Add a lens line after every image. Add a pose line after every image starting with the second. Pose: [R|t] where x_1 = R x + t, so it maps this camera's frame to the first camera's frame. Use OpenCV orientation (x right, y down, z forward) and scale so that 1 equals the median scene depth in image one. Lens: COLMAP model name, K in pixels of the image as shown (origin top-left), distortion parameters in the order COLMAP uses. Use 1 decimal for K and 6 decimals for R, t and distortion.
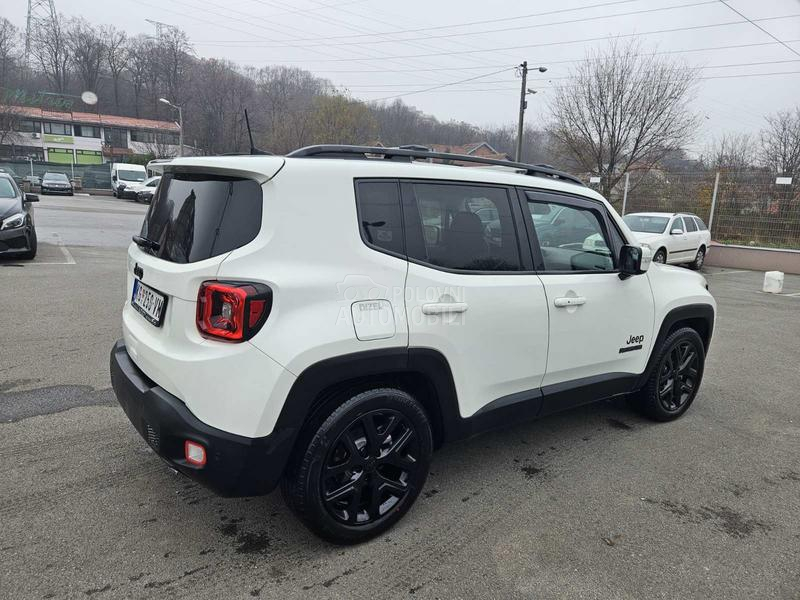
lens RADIAL K [[532.2, 0, 396.4], [0, 532.2, 301.8], [0, 0, 1]] dist [0.075204, -0.059871]
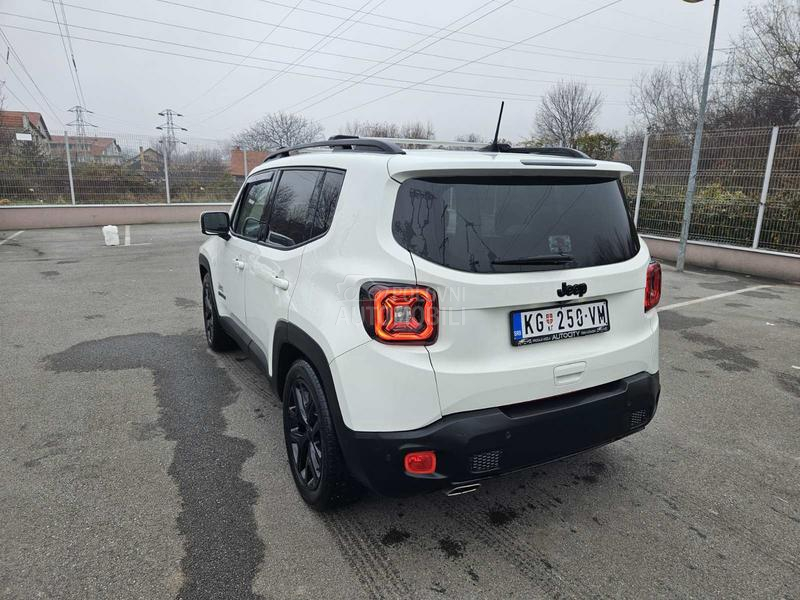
lens RADIAL K [[532.2, 0, 399.7], [0, 532.2, 302.9], [0, 0, 1]] dist [0.075204, -0.059871]
pose [[0.140859, -0.270828, 0.952266, -0.967155], [0.181511, 0.952617, 0.244078, -0.215002], [-0.973248, 0.138466, 0.183343, 0.792778]]
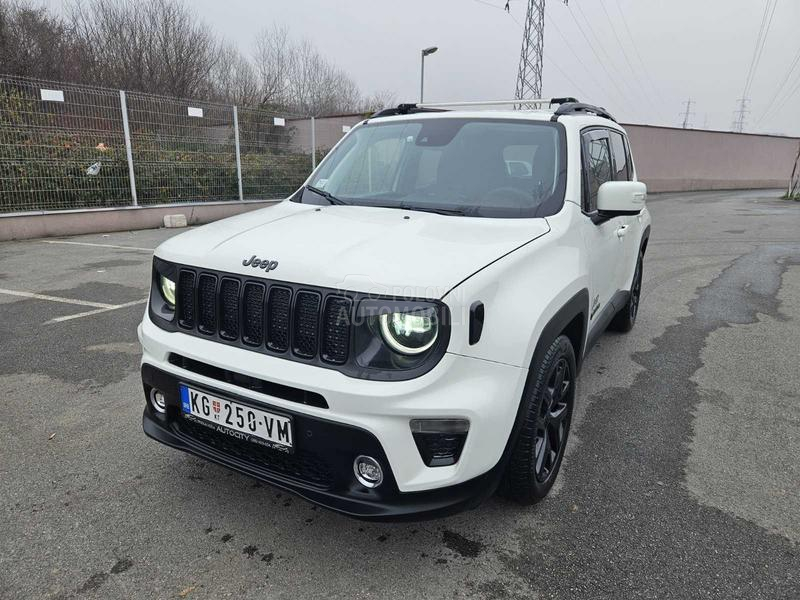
lens RADIAL K [[532.2, 0, 404.5], [0, 532.2, 298.6], [0, 0, 1]] dist [0.075204, -0.059871]
pose [[-0.908690, 0.039832, -0.415567, 0.709089], [-0.141107, 0.907546, 0.395537, -0.305930], [0.392901, 0.418060, -0.819057, 1.933509]]
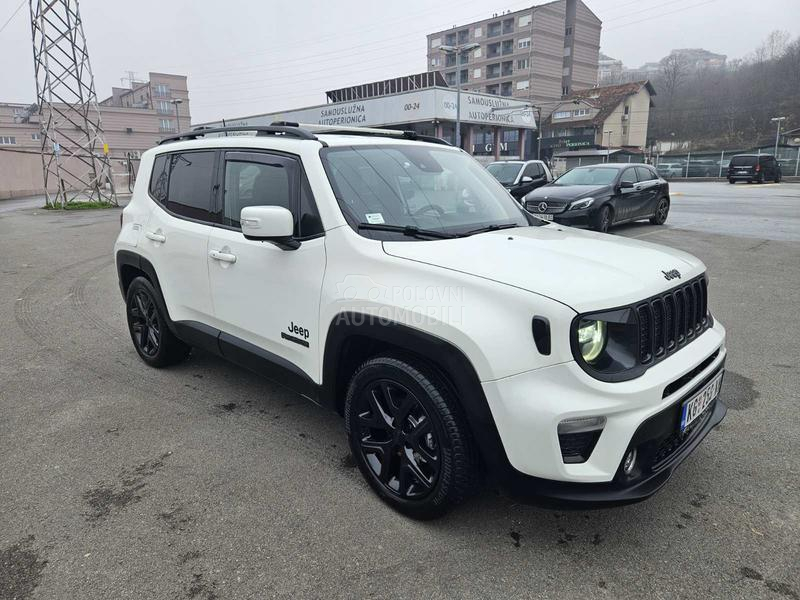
lens RADIAL K [[532.2, 0, 394.4], [0, 532.2, 294.6], [0, 0, 1]] dist [0.075204, -0.059871]
pose [[0.162693, 0.169169, -0.972066, 1.199648], [-0.172875, 0.974840, 0.140718, -0.113167], [0.971414, 0.145152, 0.187845, 0.971540]]
